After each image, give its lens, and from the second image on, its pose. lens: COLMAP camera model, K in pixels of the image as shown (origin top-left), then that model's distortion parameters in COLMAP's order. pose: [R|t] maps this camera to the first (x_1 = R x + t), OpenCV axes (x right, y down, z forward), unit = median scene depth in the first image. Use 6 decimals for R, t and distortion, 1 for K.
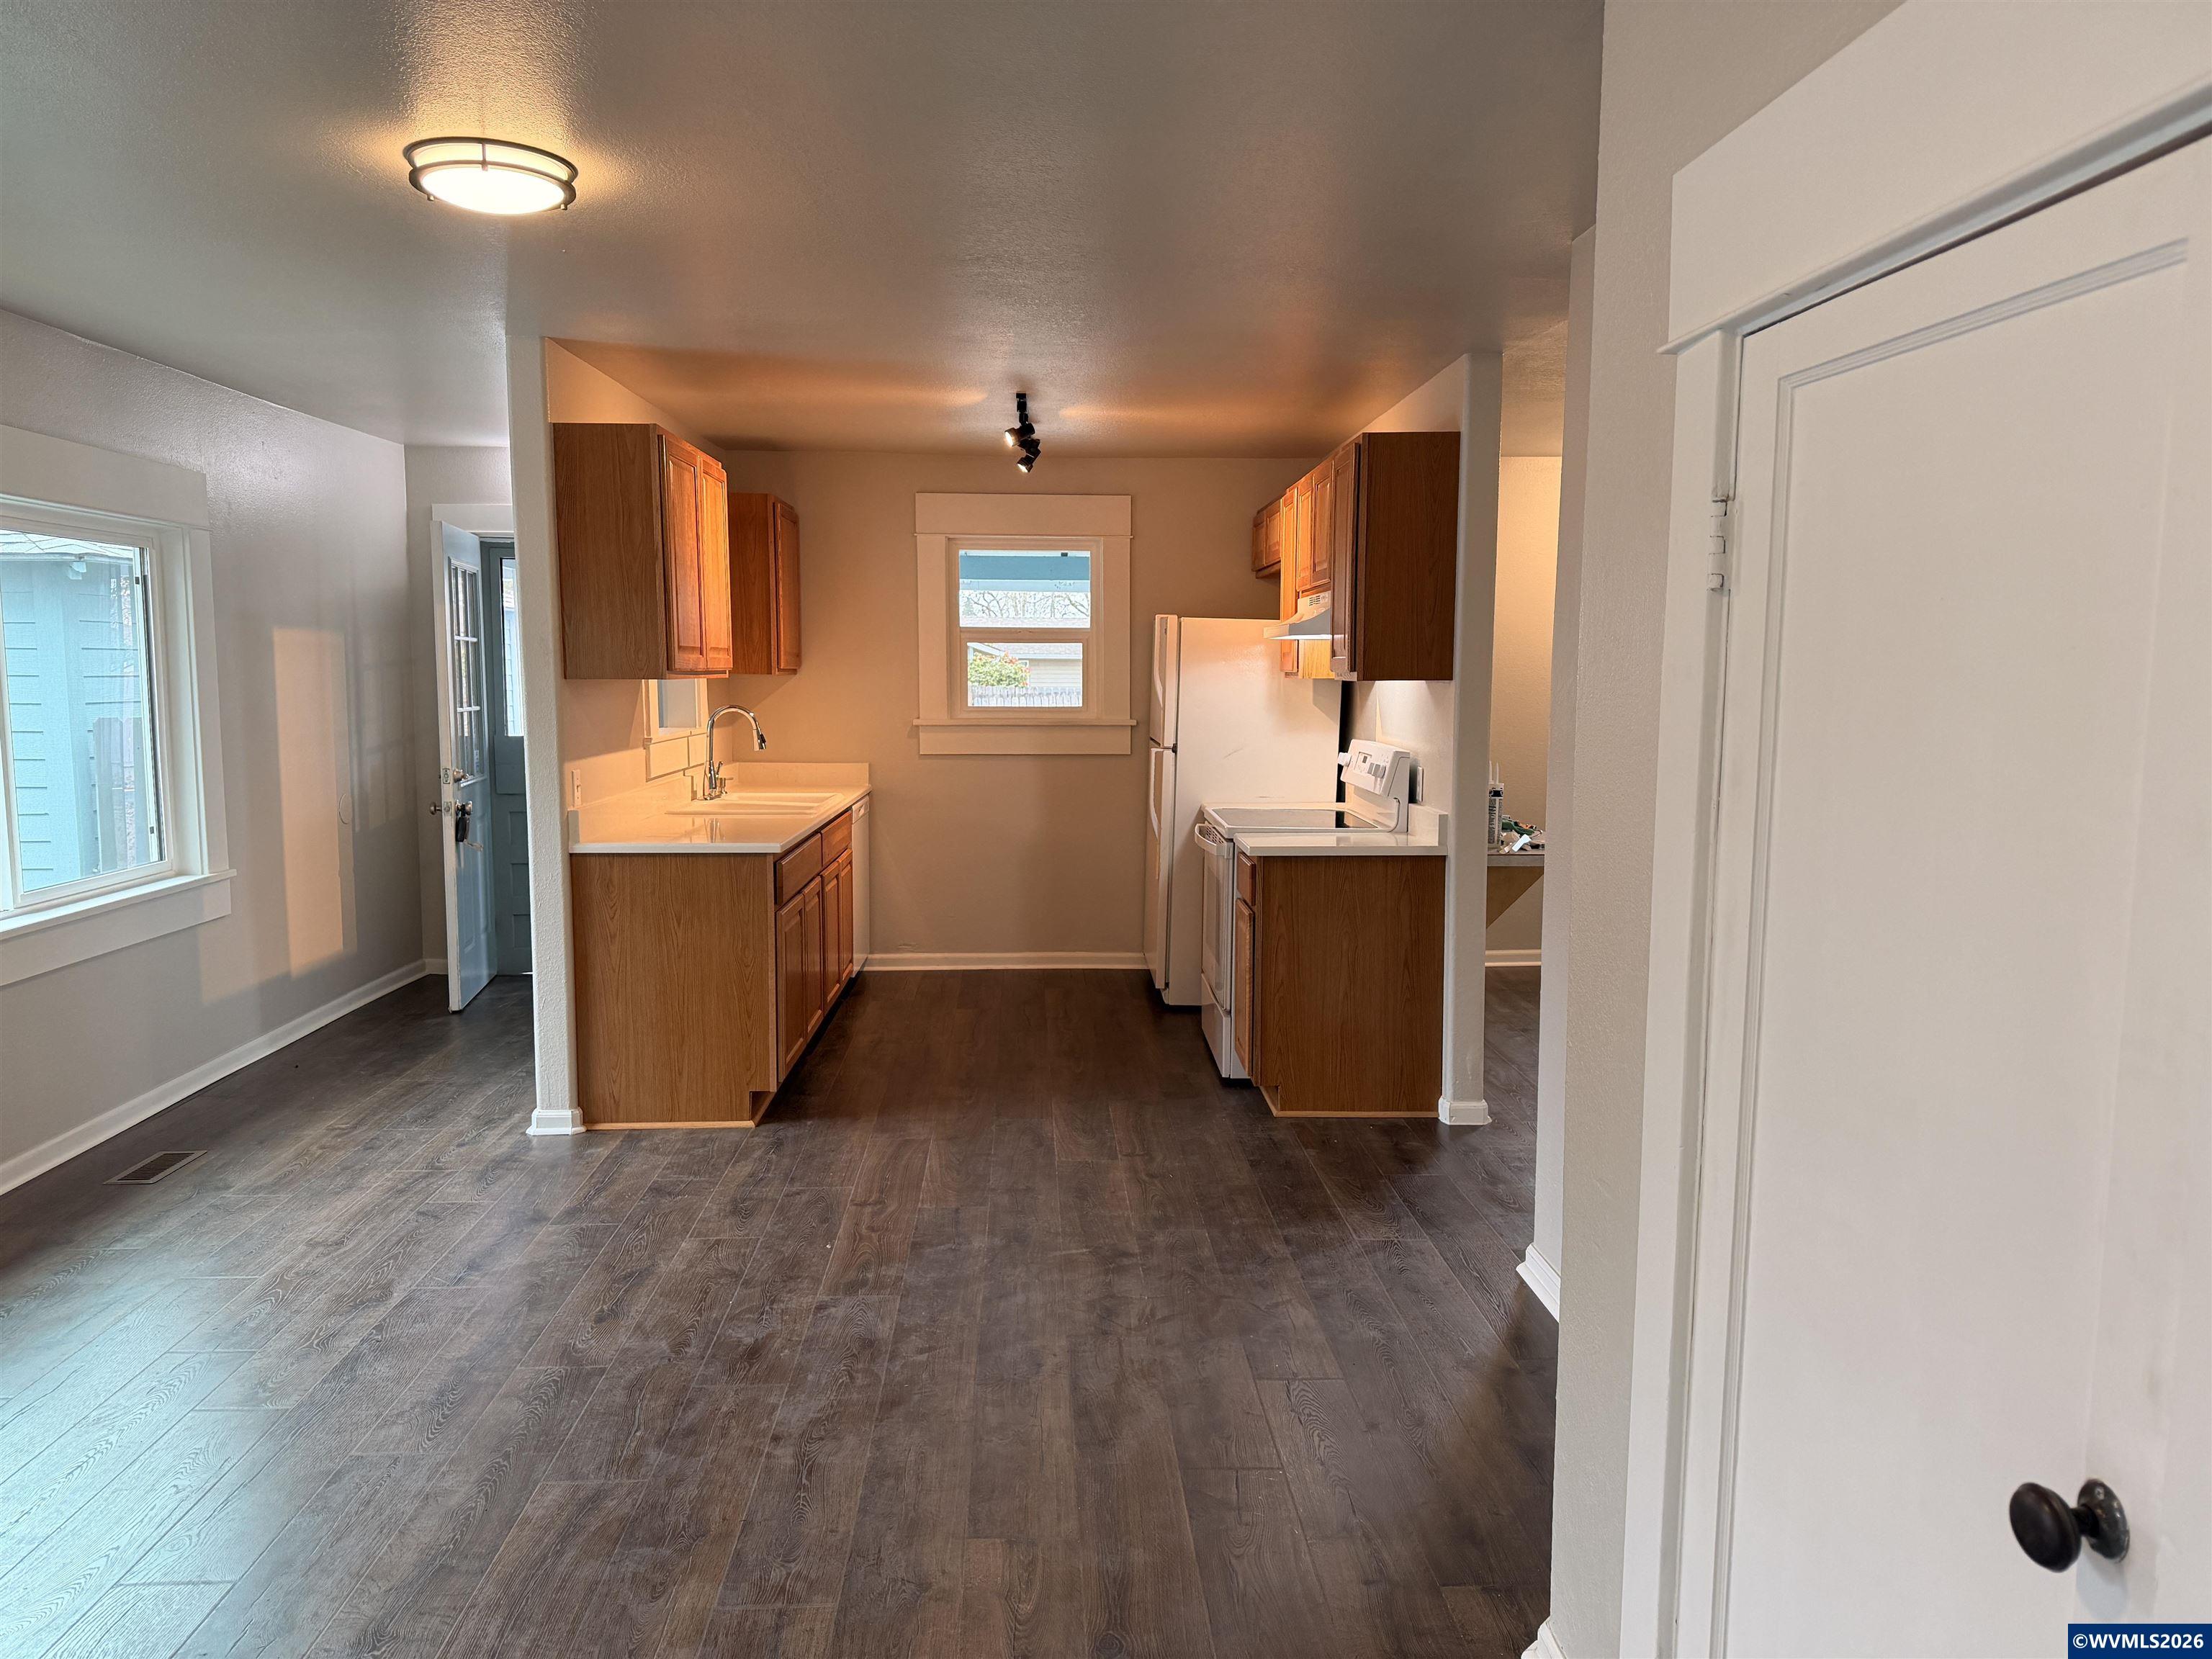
lens RADIAL K [[1543.9, 0, 1124.8], [0, 1543.9, 827.3], [0, 0, 1]] dist [0.028931, -0.034503]
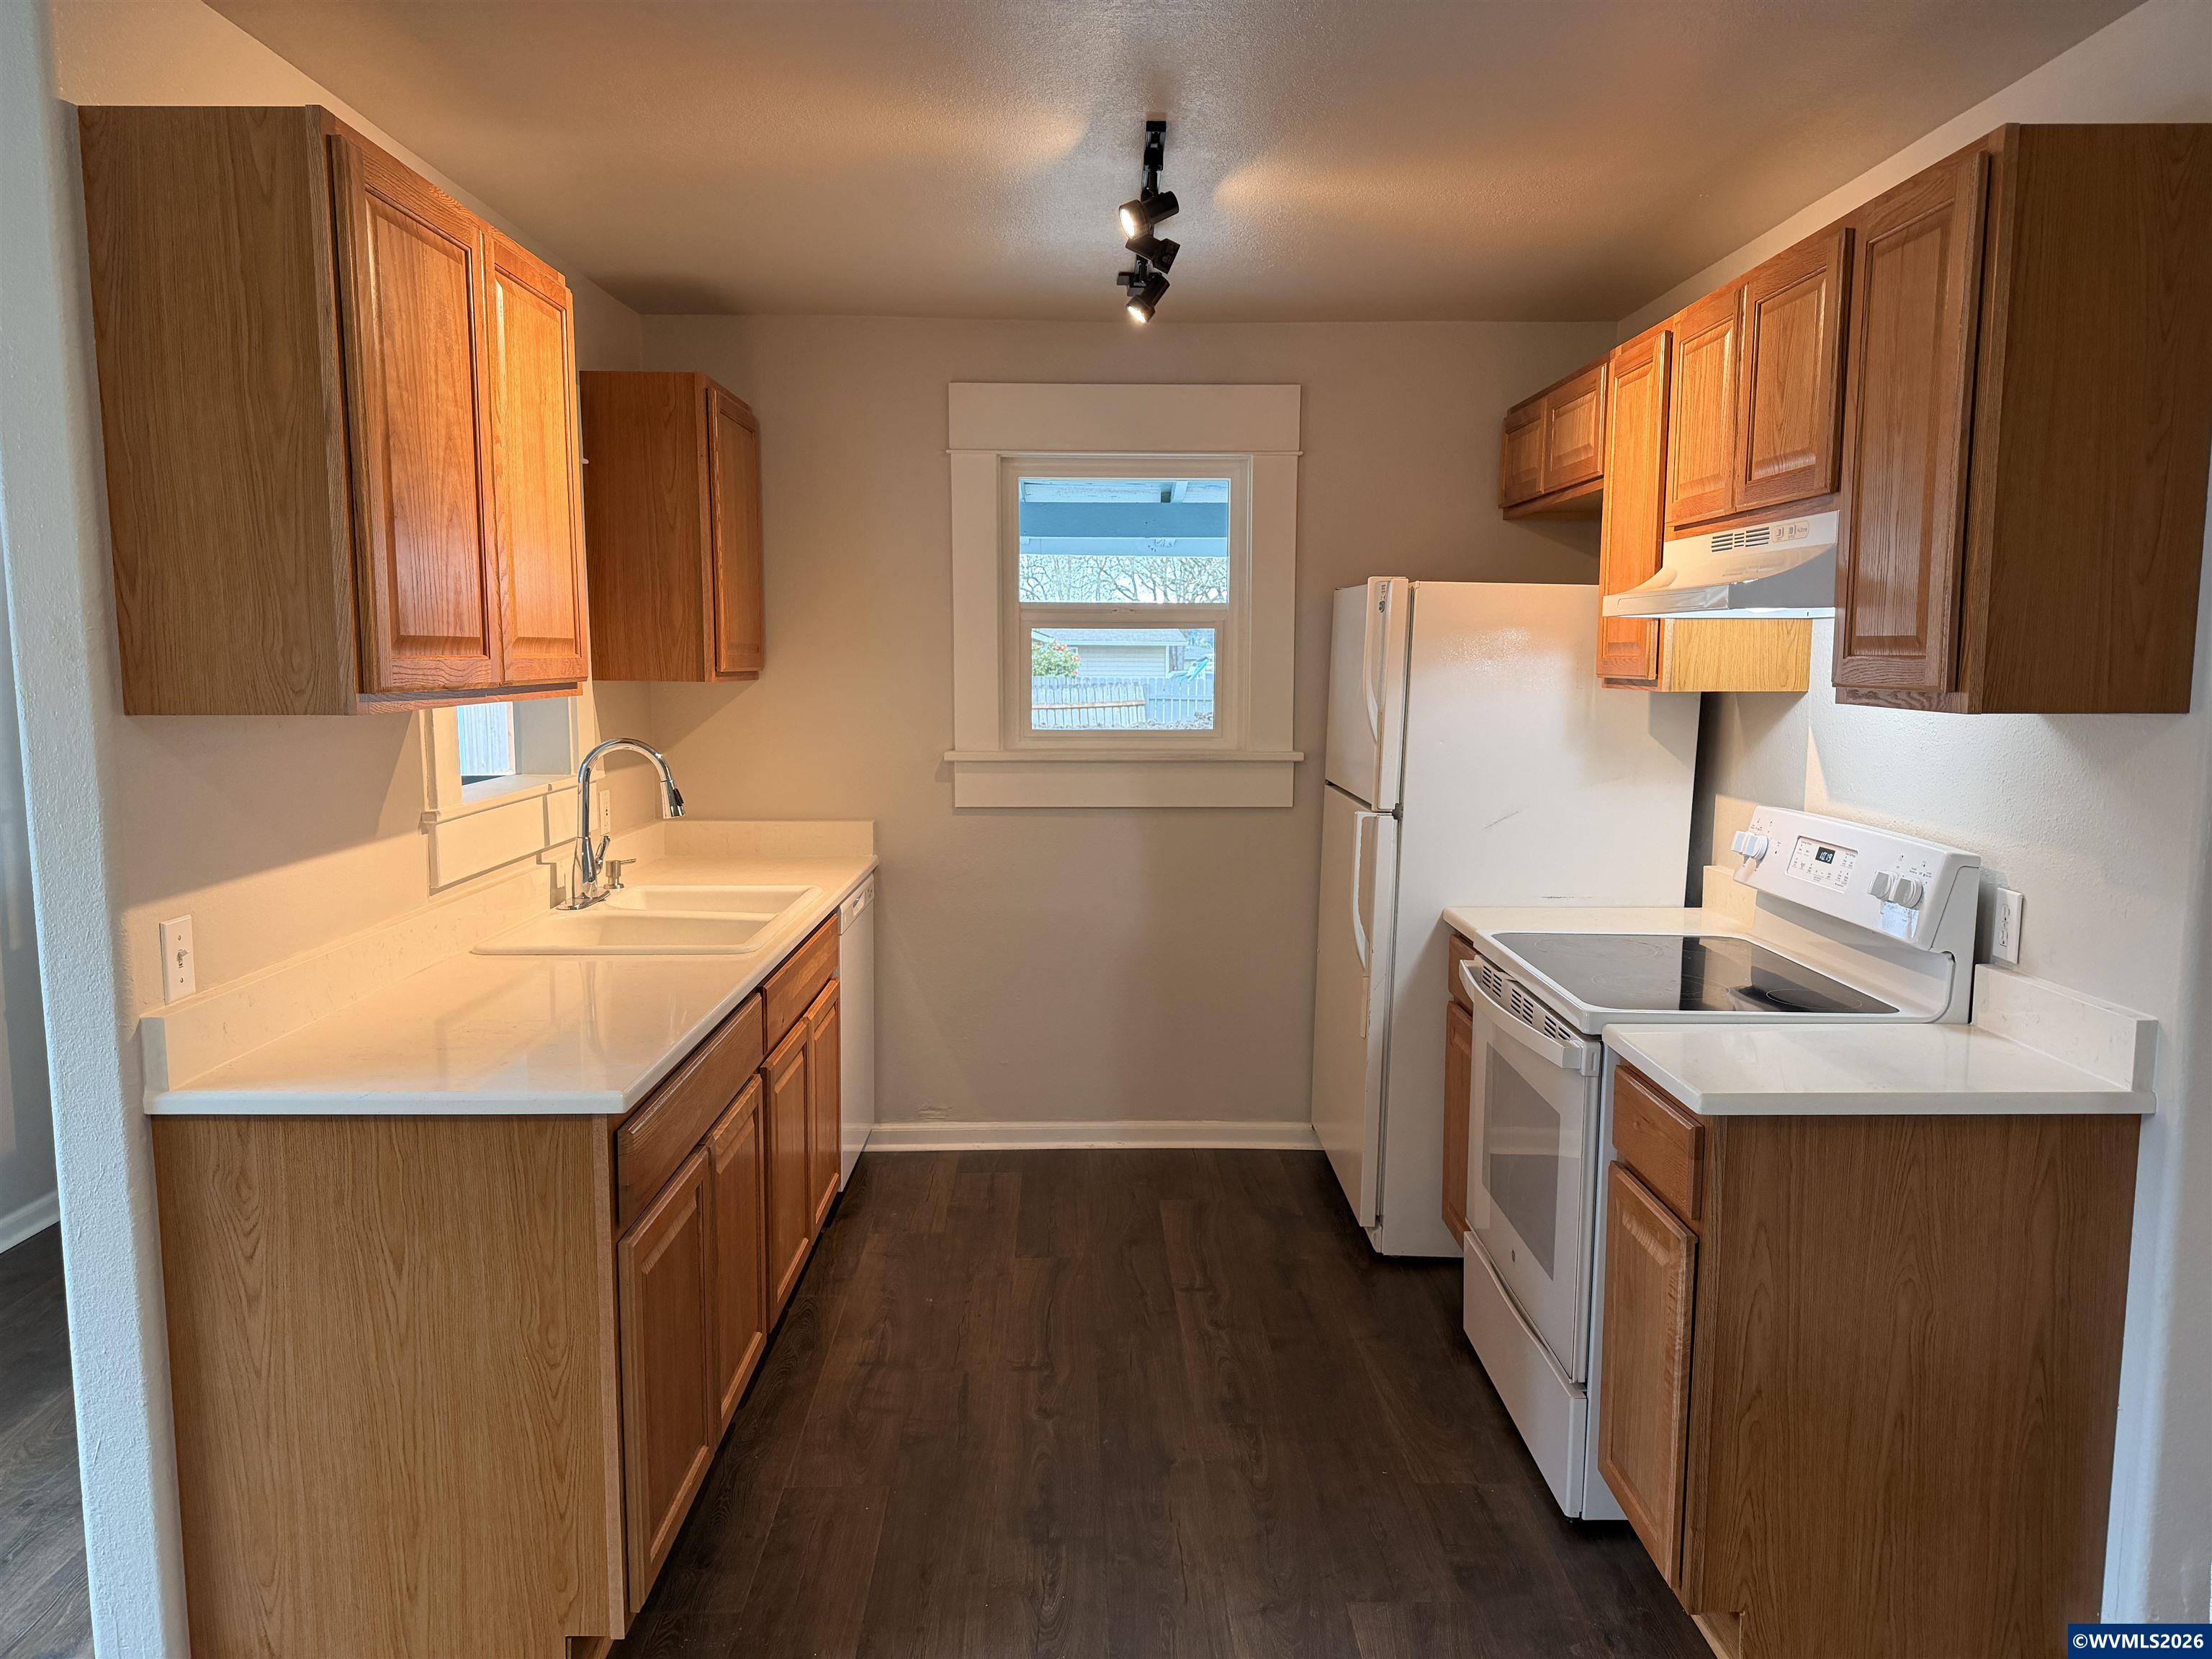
lens RADIAL K [[1543.9, 0, 1097.2], [0, 1543.9, 833.2], [0, 0, 1]] dist [0.028931, -0.034503]
pose [[0.998976, 0.003006, -0.045149, -0.057853], [-0.002410, 0.999909, 0.013260, -0.055369], [0.045184, -0.013138, 0.998892, 0.465282]]
